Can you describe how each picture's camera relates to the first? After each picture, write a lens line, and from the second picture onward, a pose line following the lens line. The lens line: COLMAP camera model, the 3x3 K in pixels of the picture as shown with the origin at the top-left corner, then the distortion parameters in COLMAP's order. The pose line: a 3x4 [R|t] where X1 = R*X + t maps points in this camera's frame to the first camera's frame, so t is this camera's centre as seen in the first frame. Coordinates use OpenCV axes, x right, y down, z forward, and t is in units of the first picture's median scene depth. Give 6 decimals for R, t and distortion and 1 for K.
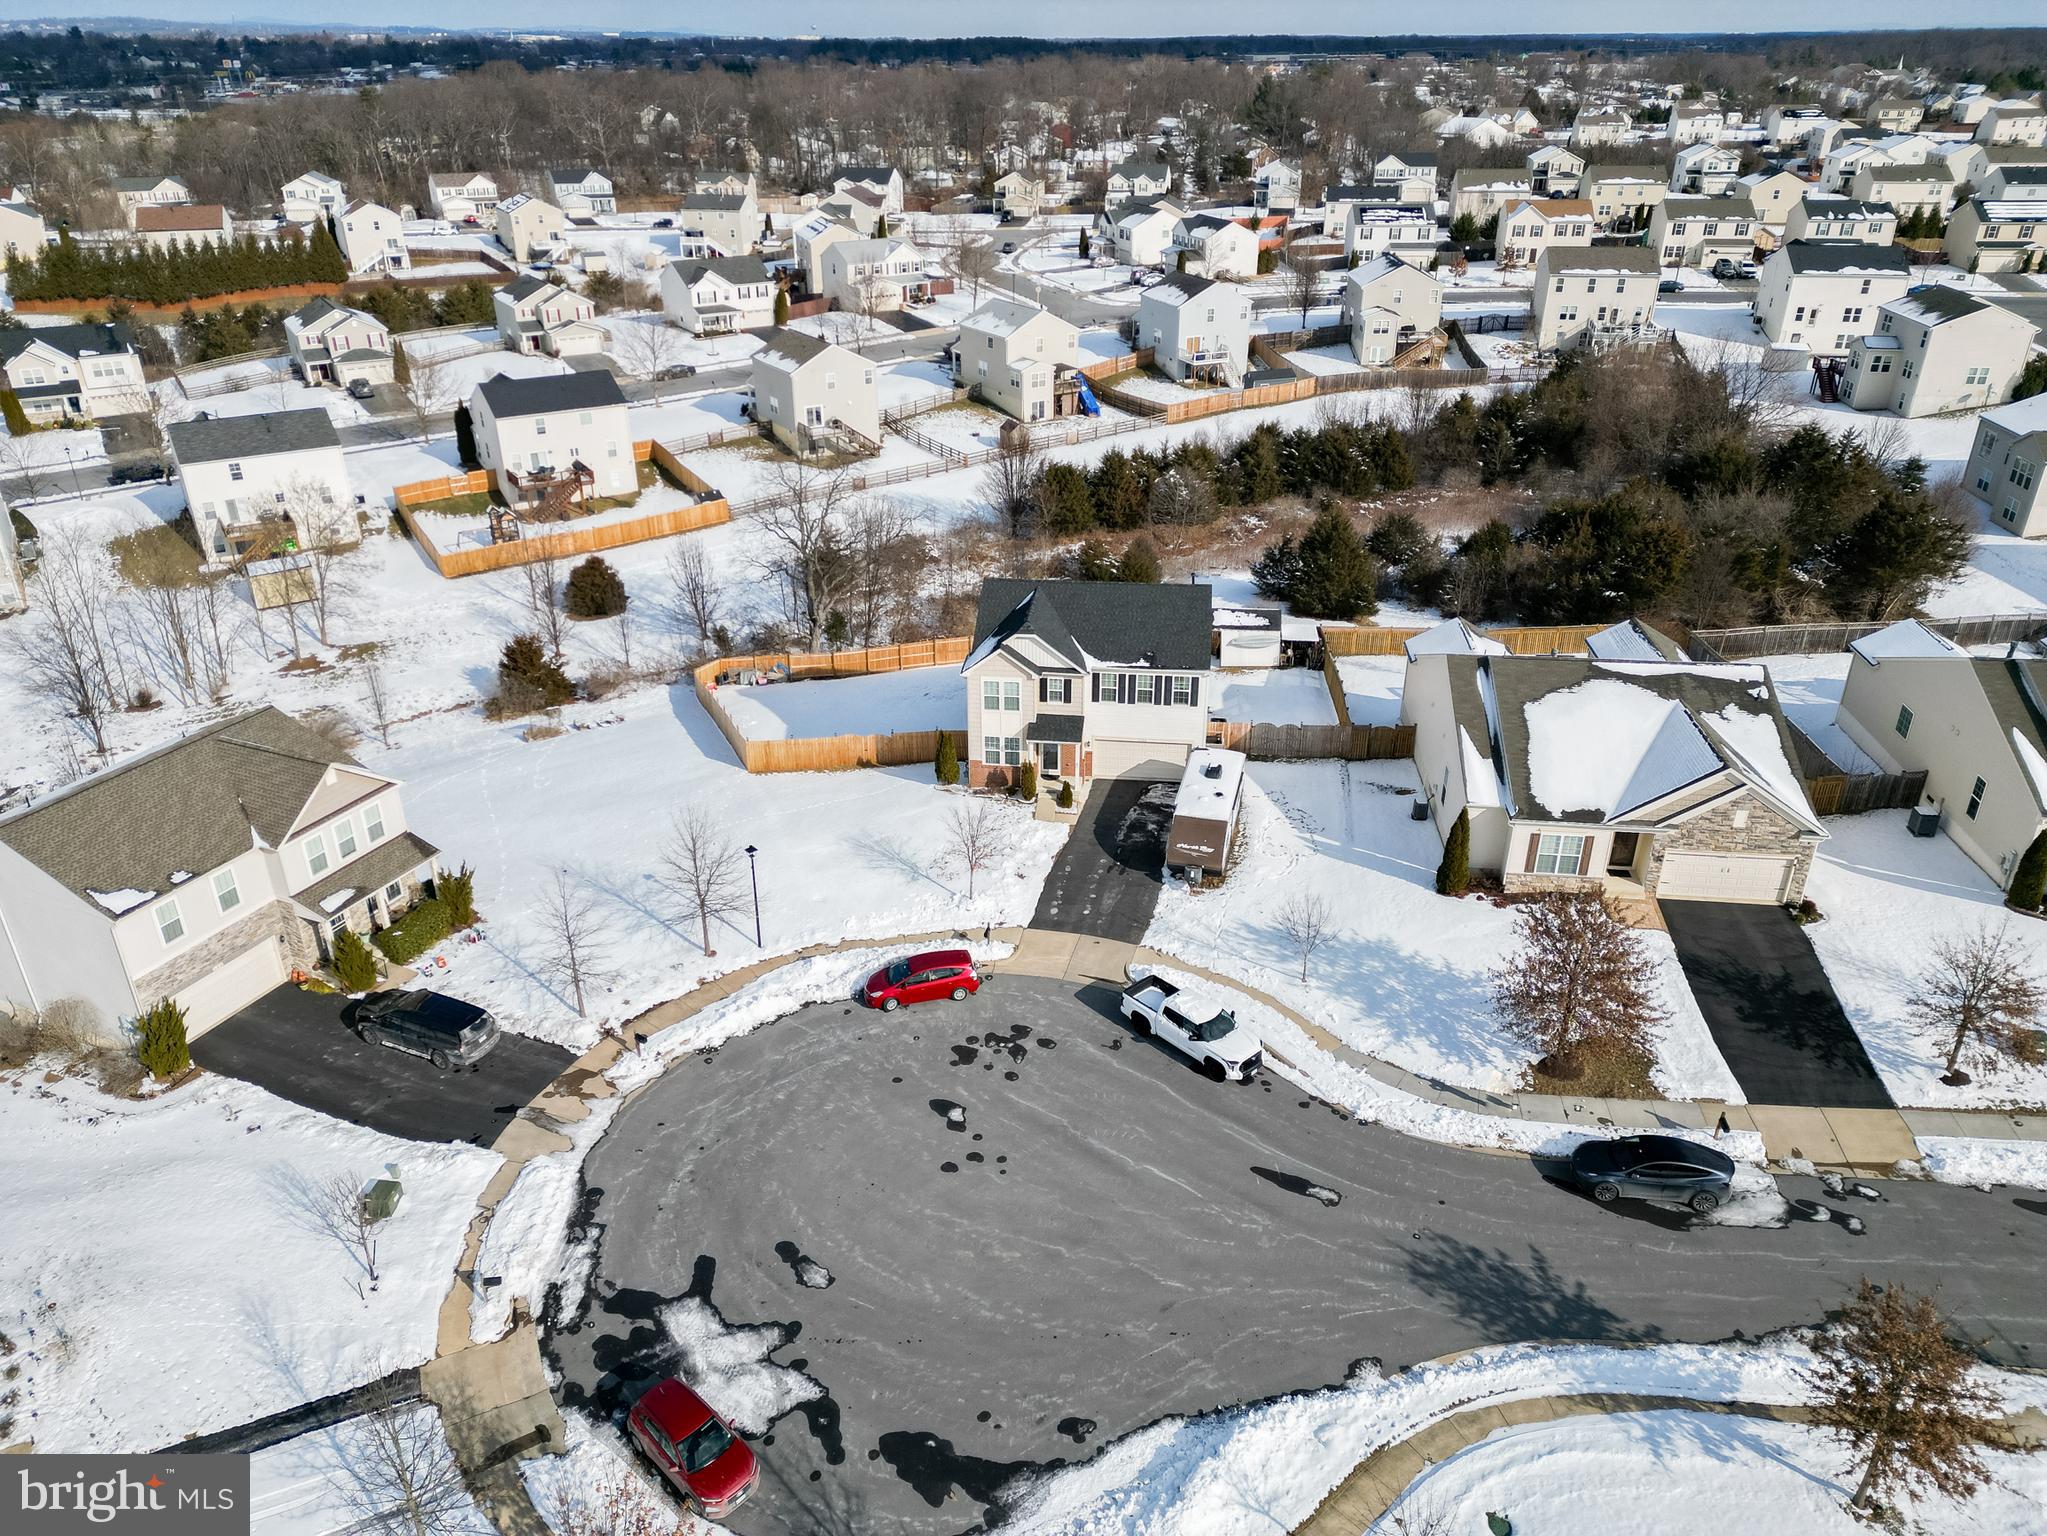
lens RADIAL K [[1415.2, 0, 1022.2], [0, 1415.2, 763.5], [0, 0, 1]] dist [0.091584, -0.090023]
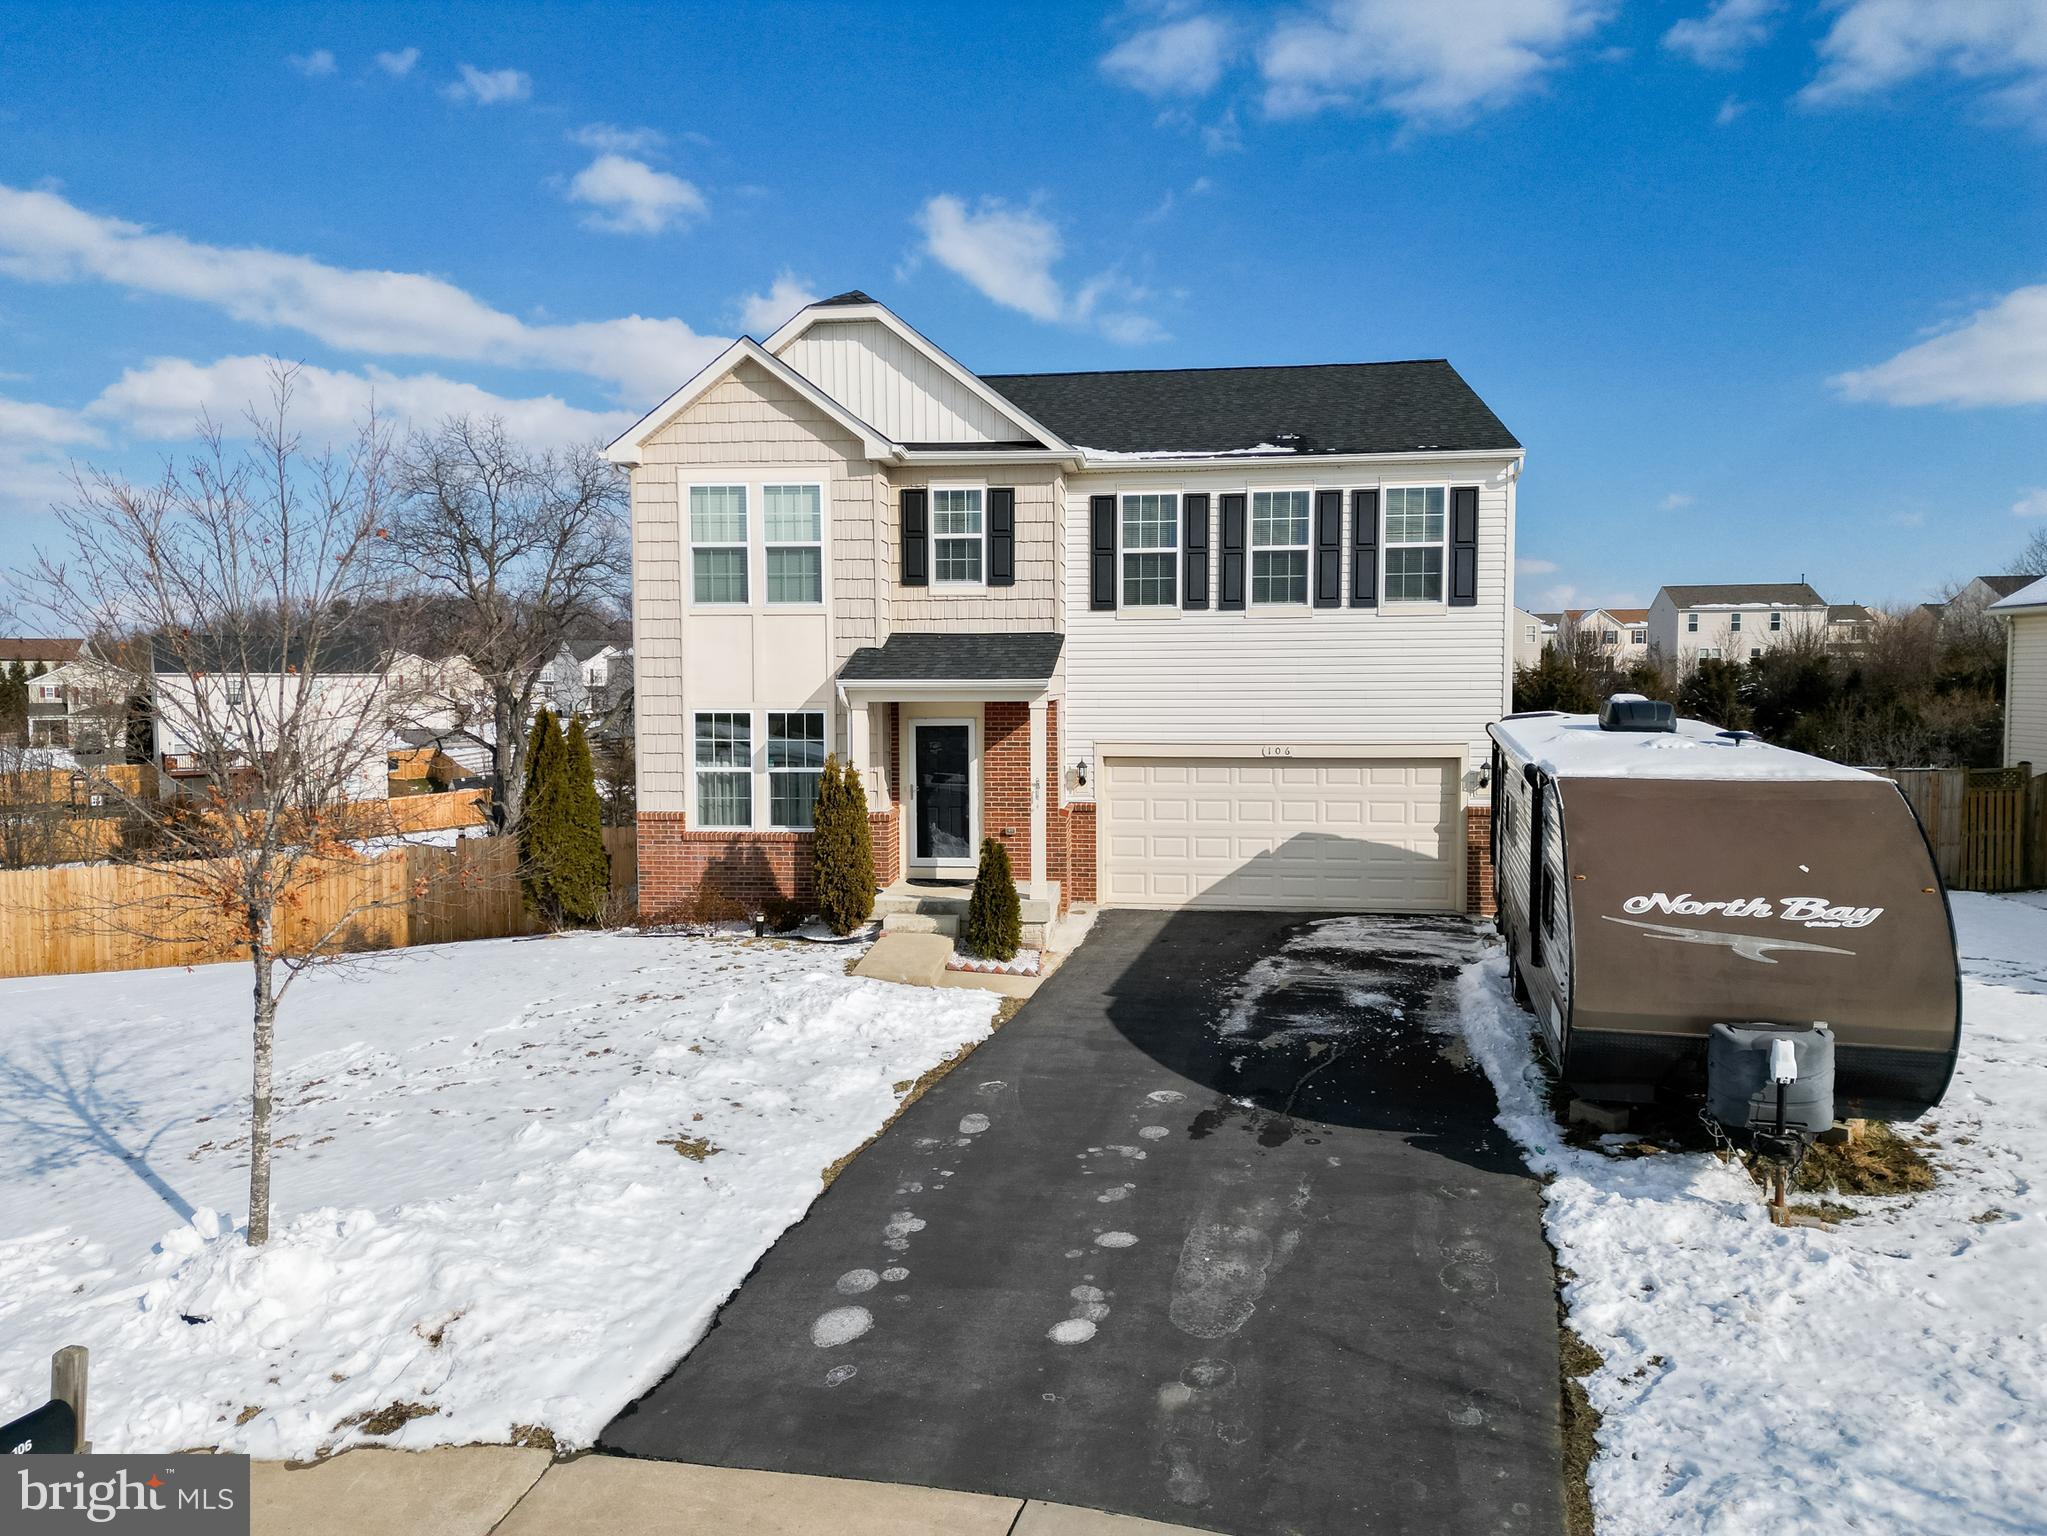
lens RADIAL K [[1422.5, 0, 1031.1], [0, 1422.5, 771.8], [0, 0, 1]] dist [0.076749, -0.059103]
pose [[0.999982, 0.001814, 0.005802, 0.020918], [0.000598, 0.920466, -0.390823, 0.056897], [-0.006050, 0.390819, 0.920448, 0.438517]]
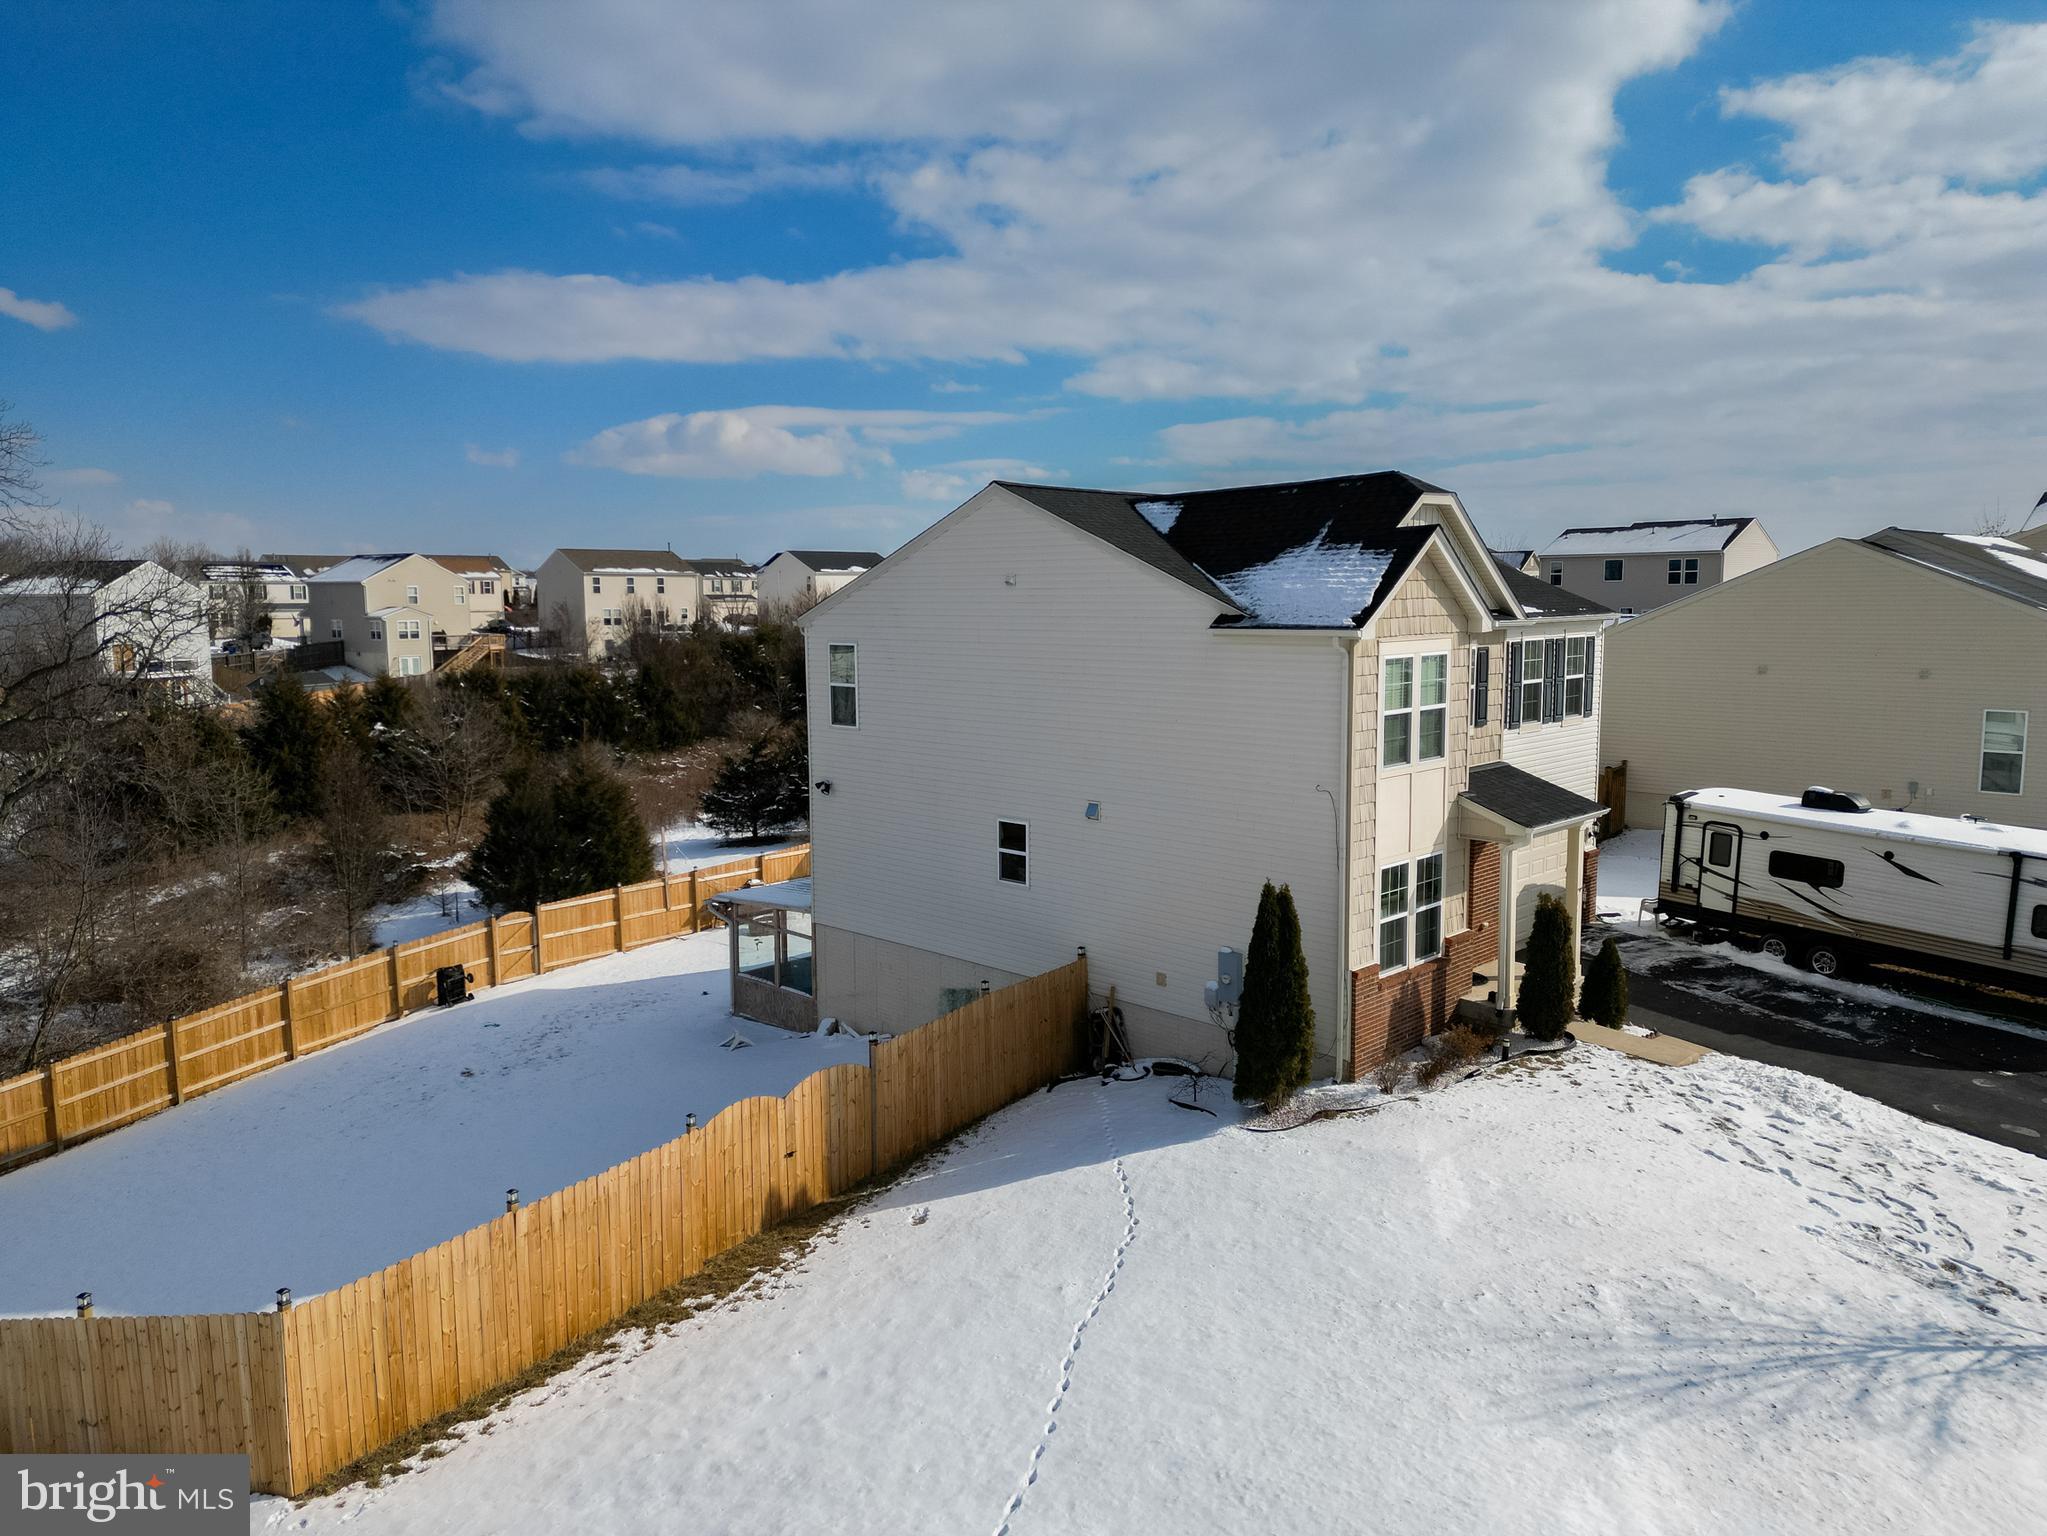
lens RADIAL K [[1422.5, 0, 1031.1], [0, 1422.5, 771.8], [0, 0, 1]] dist [0.076749, -0.059103]
pose [[0.614989, -0.098869, 0.782313, -0.171555], [0.361197, 0.917226, -0.168025, -0.008435], [-0.700945, 0.385903, 0.599796, 0.505720]]
